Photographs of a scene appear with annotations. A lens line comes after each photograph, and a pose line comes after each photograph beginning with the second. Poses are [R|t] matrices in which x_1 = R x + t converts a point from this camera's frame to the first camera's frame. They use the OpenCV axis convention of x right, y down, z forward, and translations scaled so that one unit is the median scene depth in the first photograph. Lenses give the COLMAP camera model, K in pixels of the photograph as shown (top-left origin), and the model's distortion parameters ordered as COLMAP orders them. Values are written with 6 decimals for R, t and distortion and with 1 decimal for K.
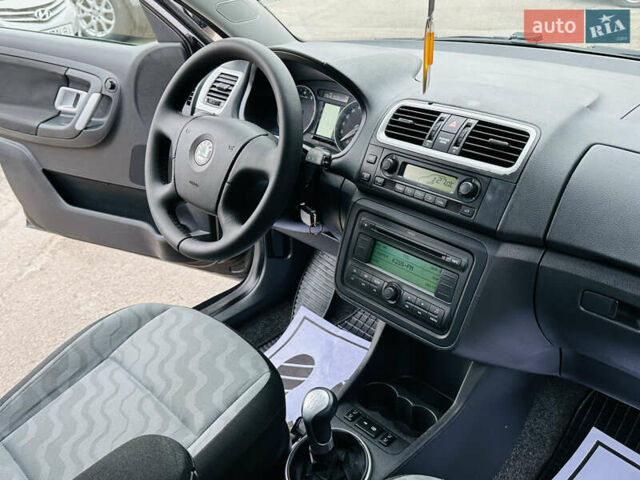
lens RADIAL K [[593.3, 0, 323.2], [0, 593.3, 237.2], [0, 0, 1]] dist [0.040451, 0.000000]
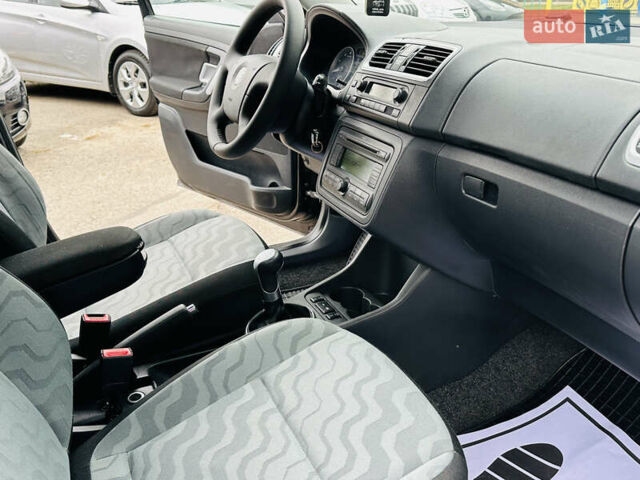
lens RADIAL K [[593.3, 0, 326.9], [0, 593.3, 249.6], [0, 0, 1]] dist [0.040451, 0.000000]
pose [[0.939278, 0.149511, -0.308873, 0.429533], [-0.171121, 0.984270, -0.043937, 0.252621], [0.297446, 0.094124, 0.950088, -0.146131]]
